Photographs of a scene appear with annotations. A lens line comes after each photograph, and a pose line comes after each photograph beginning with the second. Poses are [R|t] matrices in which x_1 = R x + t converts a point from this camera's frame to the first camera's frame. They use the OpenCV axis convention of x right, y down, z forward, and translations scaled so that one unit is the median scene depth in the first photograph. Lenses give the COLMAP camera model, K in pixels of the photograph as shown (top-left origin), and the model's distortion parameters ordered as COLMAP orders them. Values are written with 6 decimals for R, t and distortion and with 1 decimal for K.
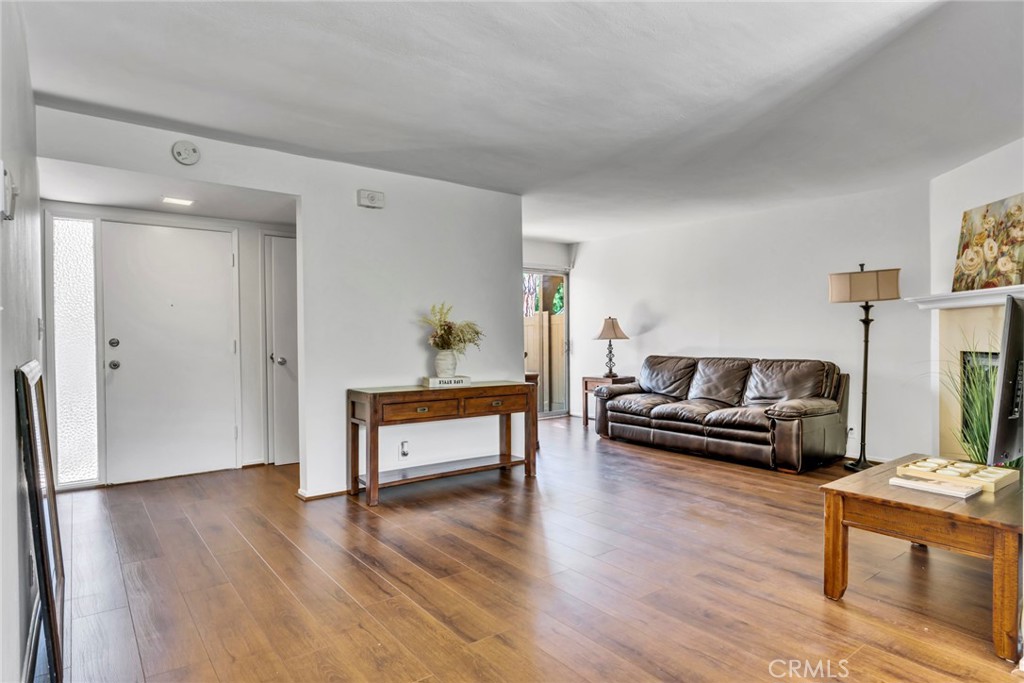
lens RADIAL K [[571.8, 0, 510.0], [0, 571.8, 340.9], [0, 0, 1]] dist [0.015510, -0.000554]
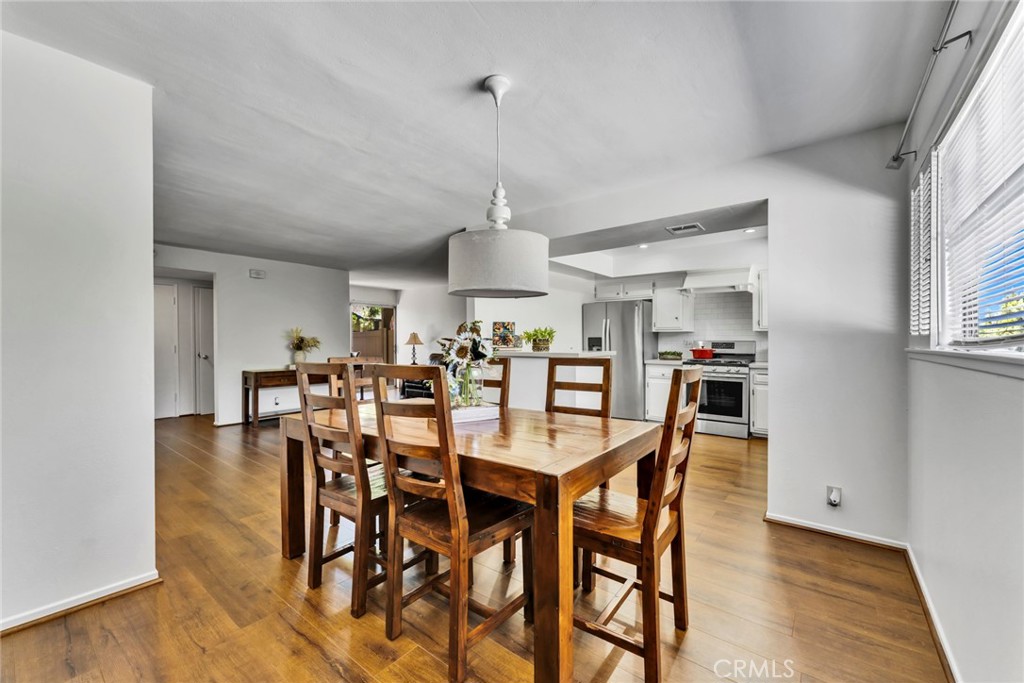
lens RADIAL K [[411.0, 0, 513.3], [0, 411.0, 342.8], [0, 0, 1]] dist [0.000797, 0.000100]
pose [[0.968135, 0.003178, 0.250410, 0.250867], [-0.002675, 0.999994, -0.002349, -0.010536], [-0.250416, 0.001604, 0.968137, -0.574028]]
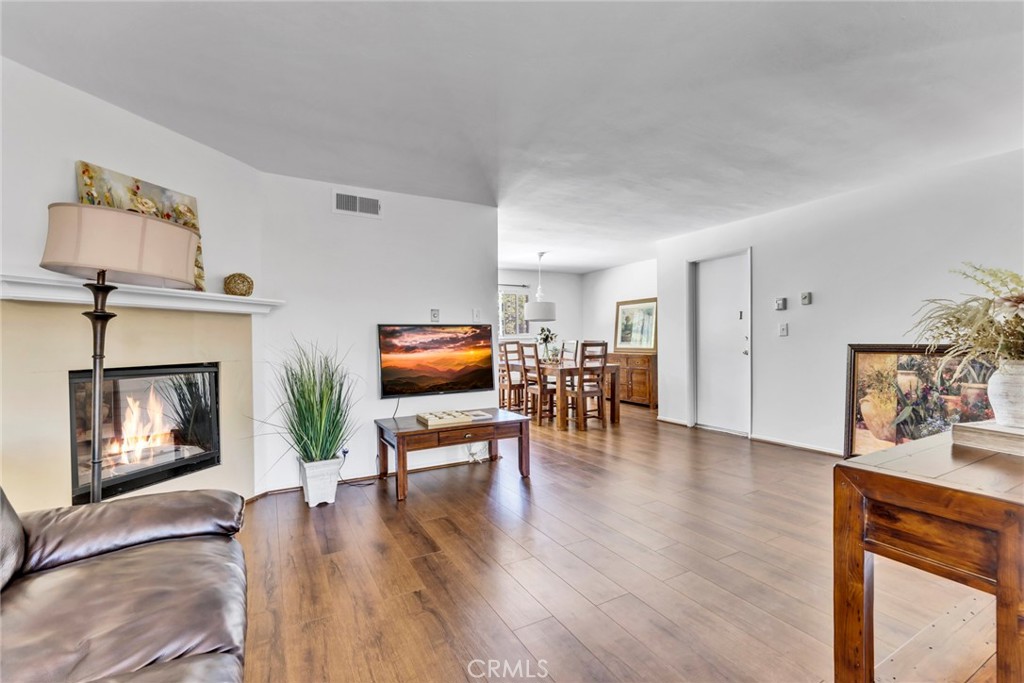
lens RADIAL K [[476.3, 0, 519.6], [0, 476.3, 338.6], [0, 0, 1]] dist [0.015018, 0.000096]
pose [[-0.992850, 0.019187, 0.117816, 0.233604], [0.020039, 0.999781, 0.006048, -0.010981], [-0.117674, 0.008366, -0.993017, 1.508347]]
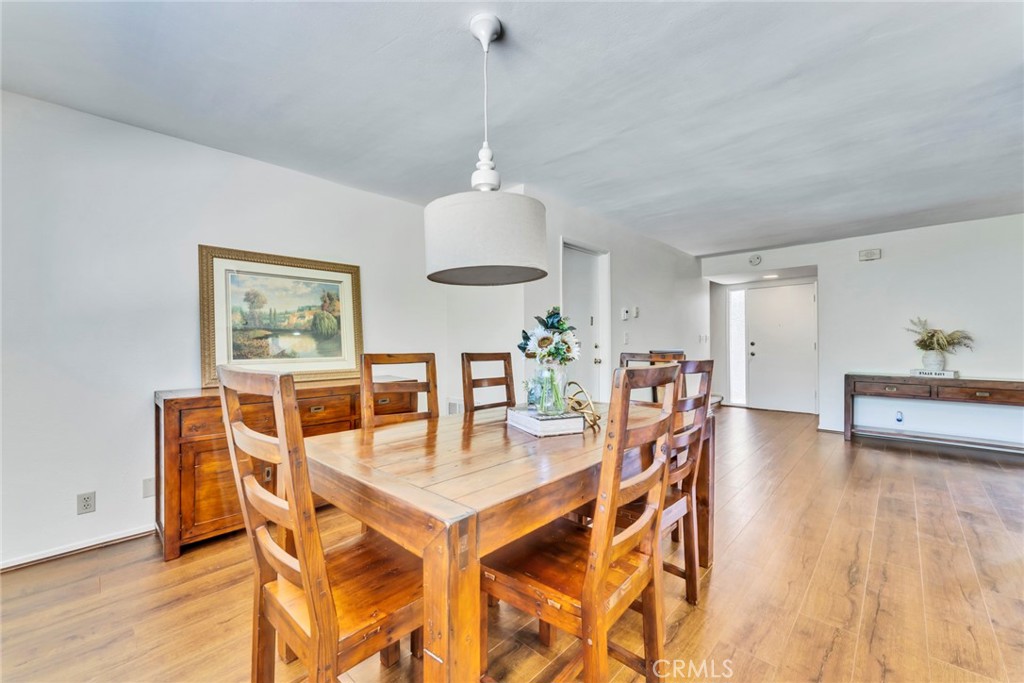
lens RADIAL K [[411.0, 0, 505.4], [0, 411.0, 339.5], [0, 0, 1]] dist [0.000797, 0.000100]
pose [[0.144937, -0.004658, -0.989430, 0.732044], [-0.001785, 0.999986, -0.004969, -0.003971], [0.989439, 0.002486, 0.144926, -0.163817]]
